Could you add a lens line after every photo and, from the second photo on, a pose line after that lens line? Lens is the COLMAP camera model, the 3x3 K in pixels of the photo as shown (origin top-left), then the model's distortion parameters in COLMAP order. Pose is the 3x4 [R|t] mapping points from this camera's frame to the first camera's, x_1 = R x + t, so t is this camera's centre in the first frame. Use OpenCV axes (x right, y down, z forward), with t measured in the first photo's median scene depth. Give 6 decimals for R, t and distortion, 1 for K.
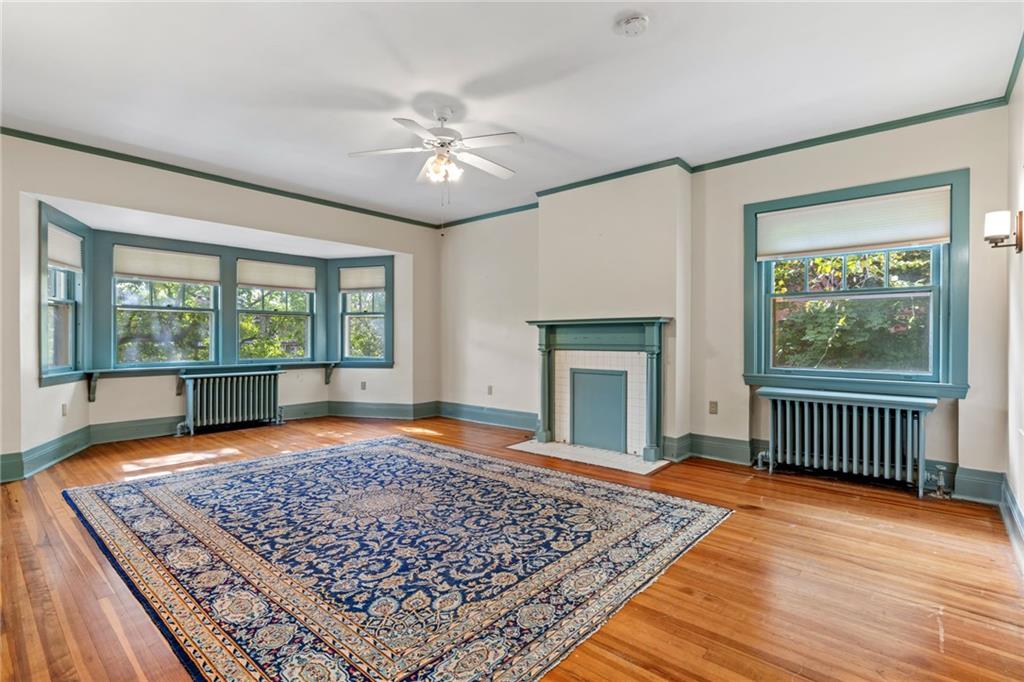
lens RADIAL K [[486.9, 0, 511.9], [0, 486.9, 343.0], [0, 0, 1]] dist [-0.000840, 0.000079]
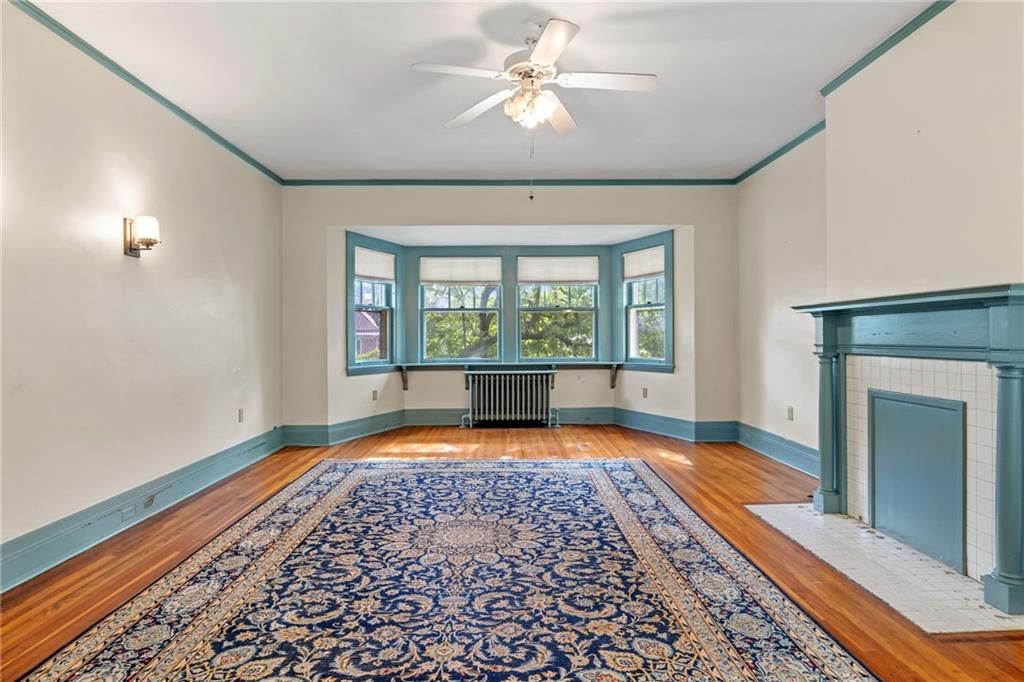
lens RADIAL K [[542.3, 0, 512.0], [0, 542.3, 341.0], [0, 0, 1]] dist [-0.001197, -0.000133]
pose [[0.672405, 0.001398, -0.740182, 0.428737], [0.000862, 0.999996, 0.002671, -0.005854], [0.740183, -0.002434, 0.672401, 0.409496]]
